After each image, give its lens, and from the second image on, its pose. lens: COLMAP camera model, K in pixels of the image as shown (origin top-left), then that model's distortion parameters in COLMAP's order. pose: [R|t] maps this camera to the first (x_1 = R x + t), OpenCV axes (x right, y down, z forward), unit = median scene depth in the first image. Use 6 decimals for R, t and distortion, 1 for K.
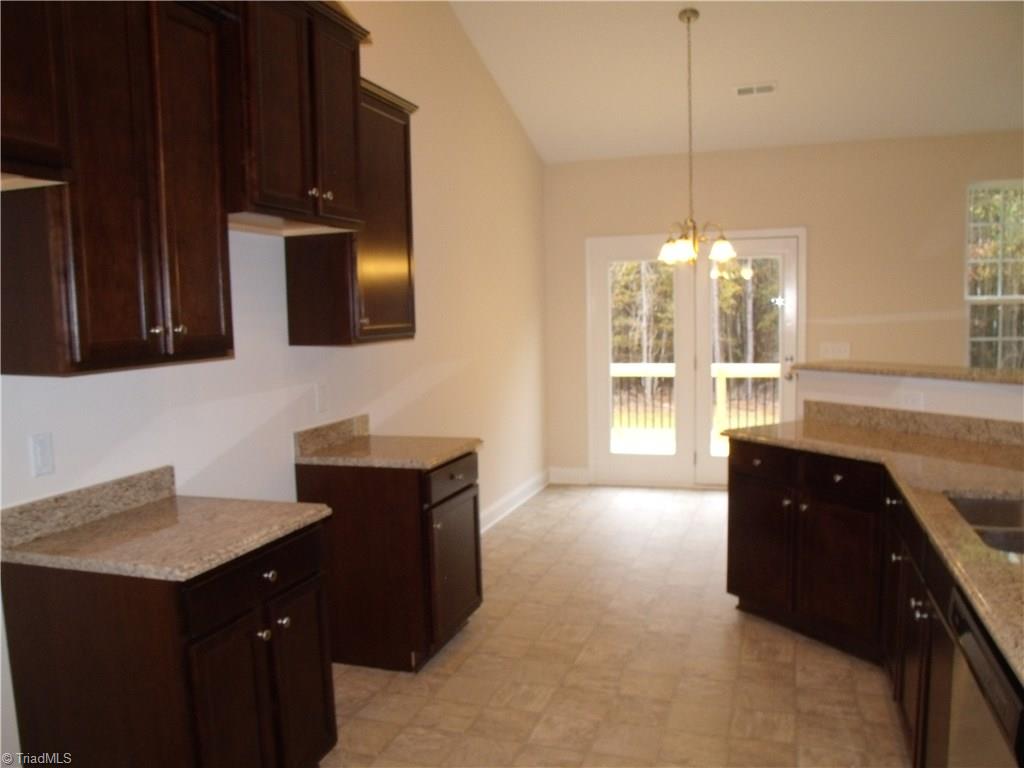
lens RADIAL K [[832.9, 0, 508.0], [0, 832.9, 387.1], [0, 0, 1]] dist [-0.102405, 0.067441]
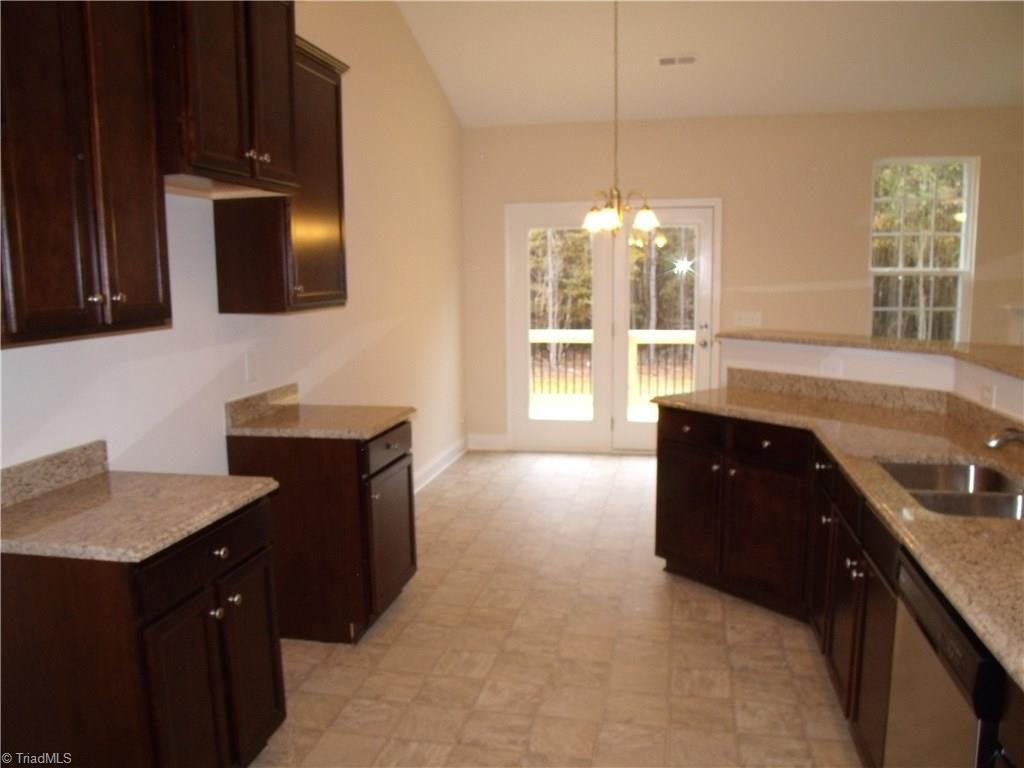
lens RADIAL K [[832.9, 0, 510.0], [0, 832.9, 386.4], [0, 0, 1]] dist [-0.102405, 0.067441]
pose [[0.993199, -0.004607, 0.116335, -0.040458], [-0.000159, 0.999162, 0.040923, -0.004274], [-0.116426, -0.040663, 0.992367, 0.004795]]
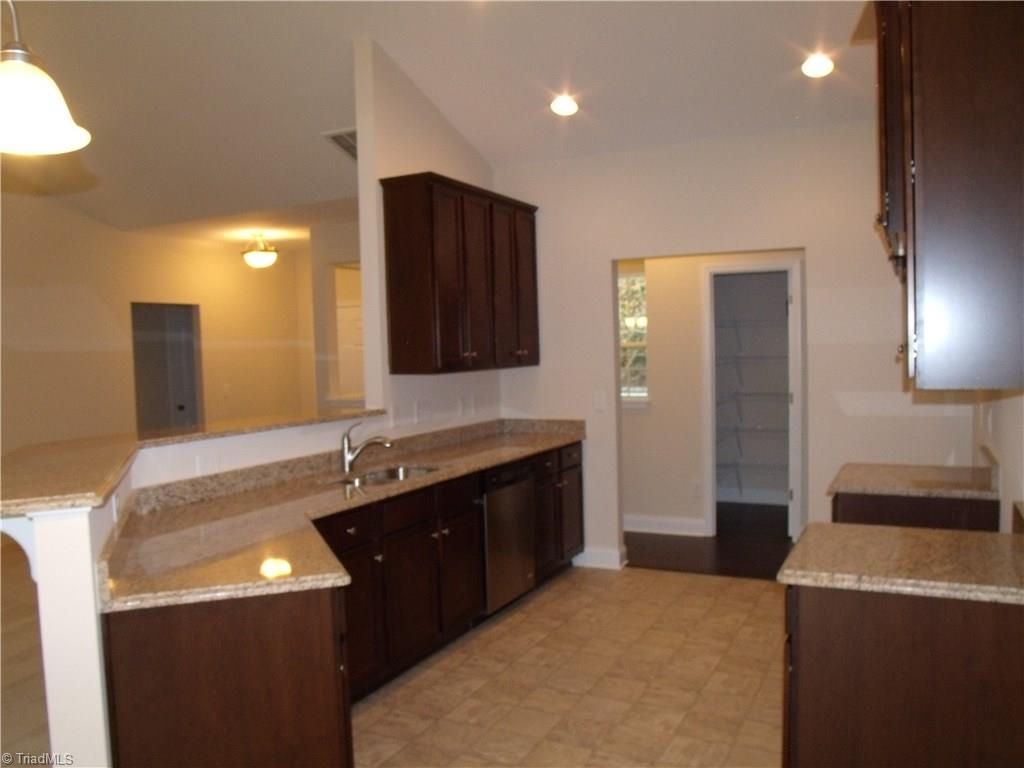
lens RADIAL K [[832.9, 0, 511.2], [0, 832.9, 384.5], [0, 0, 1]] dist [-0.102405, 0.067441]
pose [[-0.988451, 0.035710, 0.147274, 0.068864], [0.057591, 0.987443, 0.147104, -0.180984], [-0.140171, 0.153887, -0.978096, 1.759248]]
